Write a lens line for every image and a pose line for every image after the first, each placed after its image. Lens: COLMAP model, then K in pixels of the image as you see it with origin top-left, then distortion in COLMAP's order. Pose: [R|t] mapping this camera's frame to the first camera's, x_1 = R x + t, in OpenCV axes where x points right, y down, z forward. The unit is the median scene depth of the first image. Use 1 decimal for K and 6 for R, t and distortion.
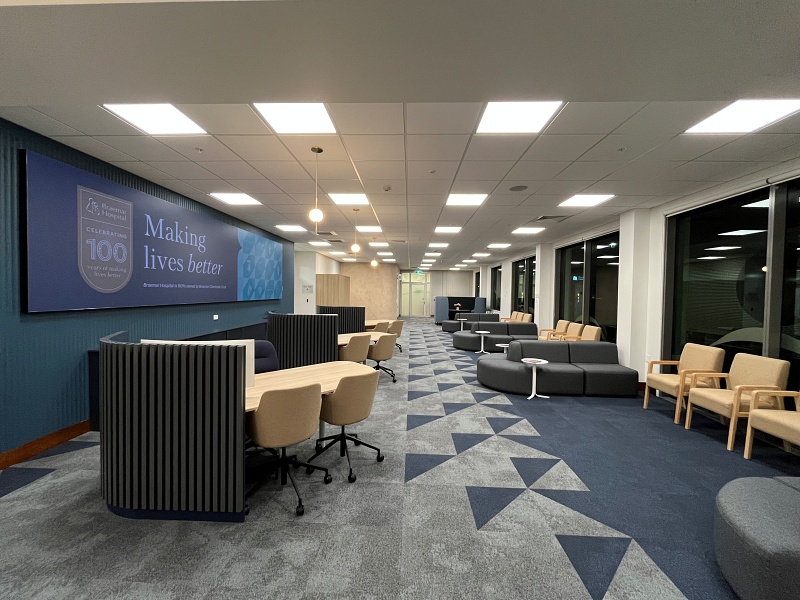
lens RADIAL K [[323.3, 0, 399.2], [0, 323.3, 301.5], [0, 0, 1]] dist [0.002062, 0.000233]
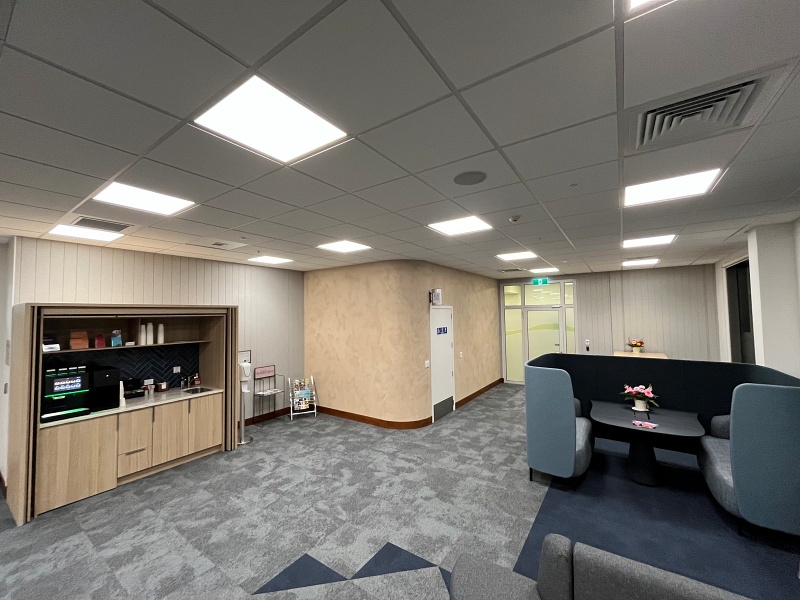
lens RADIAL K [[323.3, 0, 396.9], [0, 323.3, 301.3], [0, 0, 1]] dist [0.002062, 0.000233]
pose [[0.845602, -0.059878, -0.530445, 0.542957], [0.017348, 0.996247, -0.084804, -0.140384], [0.533532, 0.062509, 0.843467, 2.344609]]
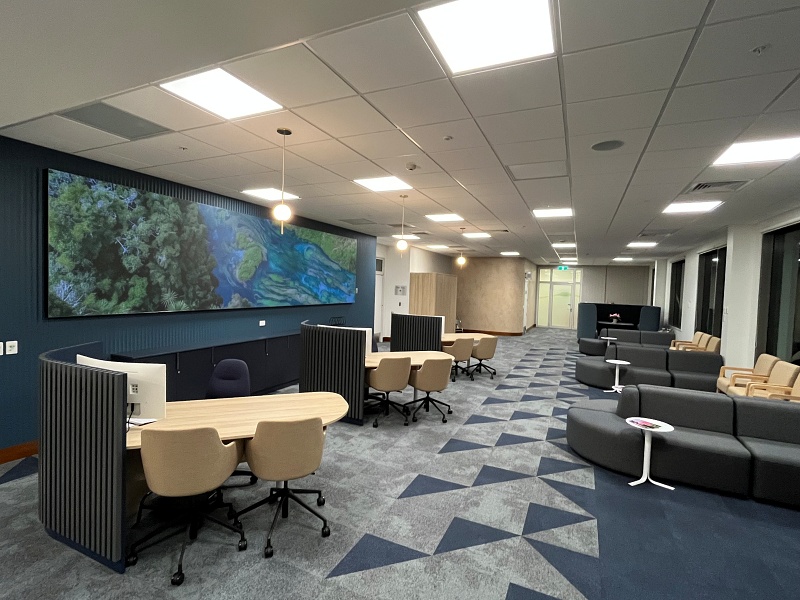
lens RADIAL K [[393.5, 0, 396.6], [0, 393.5, 300.6], [0, 0, 1]] dist [0.001402, -0.000941]
pose [[0.922195, 0.028354, -0.385684, 0.248696], [-0.029844, 0.999552, 0.002122, -0.034186], [0.385571, 0.009554, 0.922629, 0.124978]]
